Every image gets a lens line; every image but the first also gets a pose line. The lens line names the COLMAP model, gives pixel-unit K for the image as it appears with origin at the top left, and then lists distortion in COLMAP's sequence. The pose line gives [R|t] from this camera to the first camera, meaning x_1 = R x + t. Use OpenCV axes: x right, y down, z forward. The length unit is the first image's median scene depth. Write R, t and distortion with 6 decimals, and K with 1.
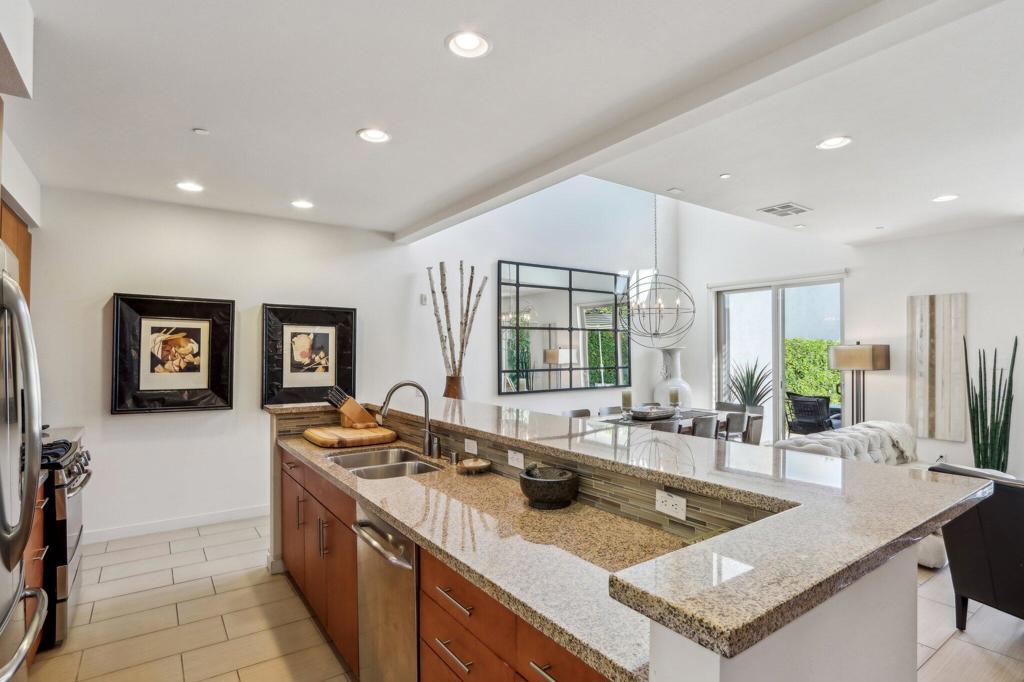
lens RADIAL K [[515.4, 0, 517.9], [0, 515.4, 341.2], [0, 0, 1]] dist [-0.004223, 0.000373]
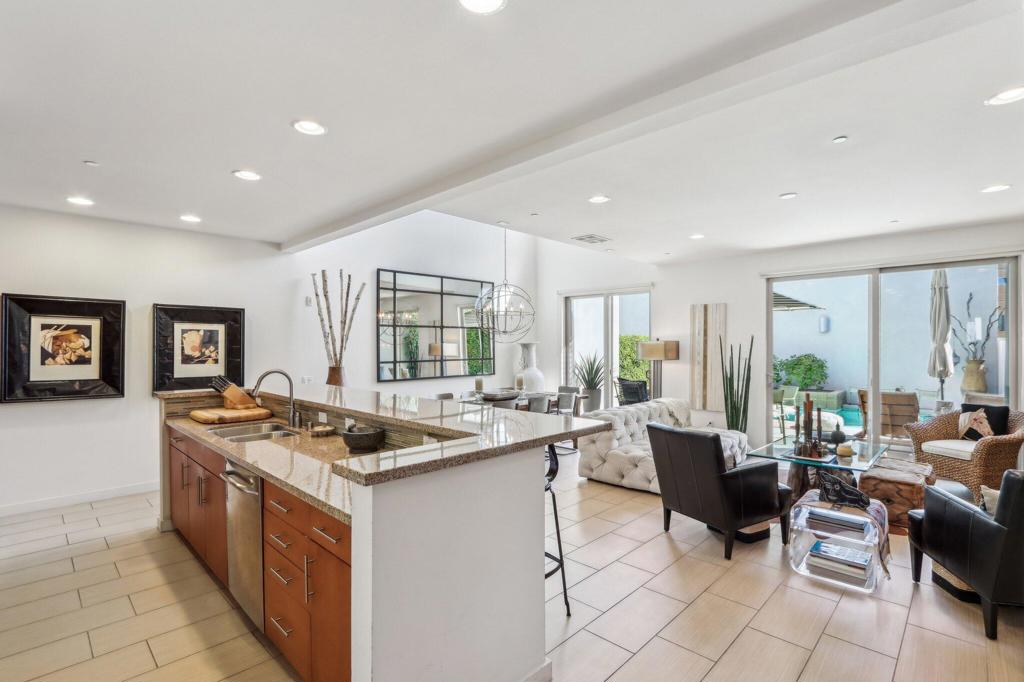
lens RADIAL K [[474.8, 0, 508.5], [0, 474.8, 342.6], [0, 0, 1]] dist [-0.000801, -0.000644]
pose [[0.985159, 0.001465, 0.171636, 0.091220], [-0.004158, 0.999874, 0.015328, -0.006500], [-0.171592, -0.015814, 0.985041, -0.157524]]
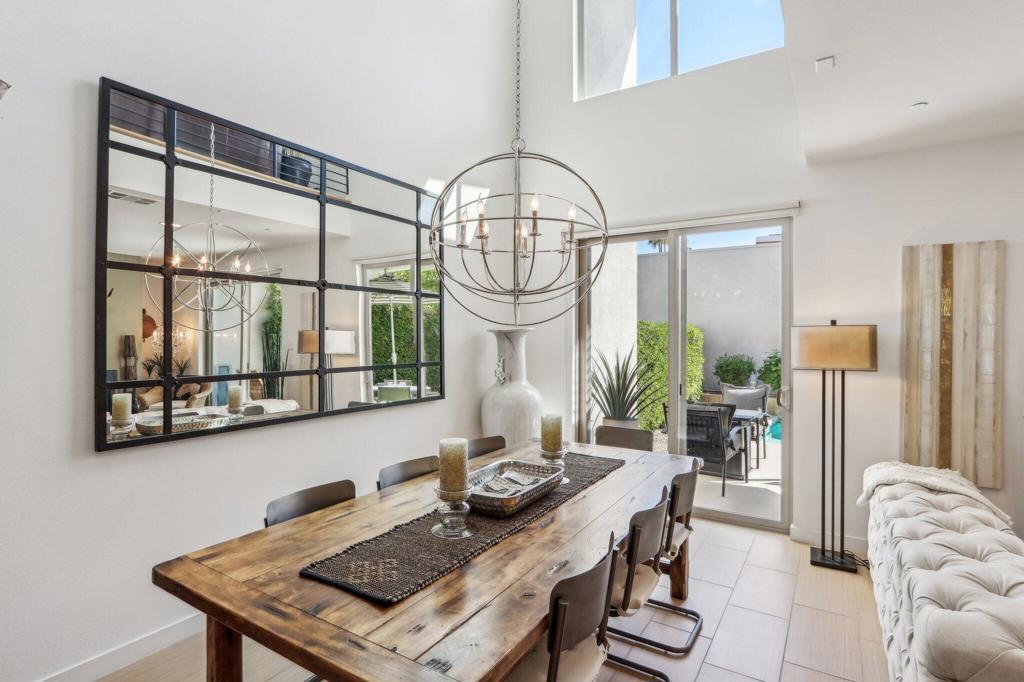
lens RADIAL K [[505.4, 0, 514.6], [0, 505.4, 335.2], [0, 0, 1]] dist [-0.000647, 0.000247]
pose [[0.925110, 0.006313, 0.379647, 0.126413], [-0.012996, 0.999802, 0.015043, 0.016620], [-0.379477, -0.018851, 0.925009, 0.716586]]
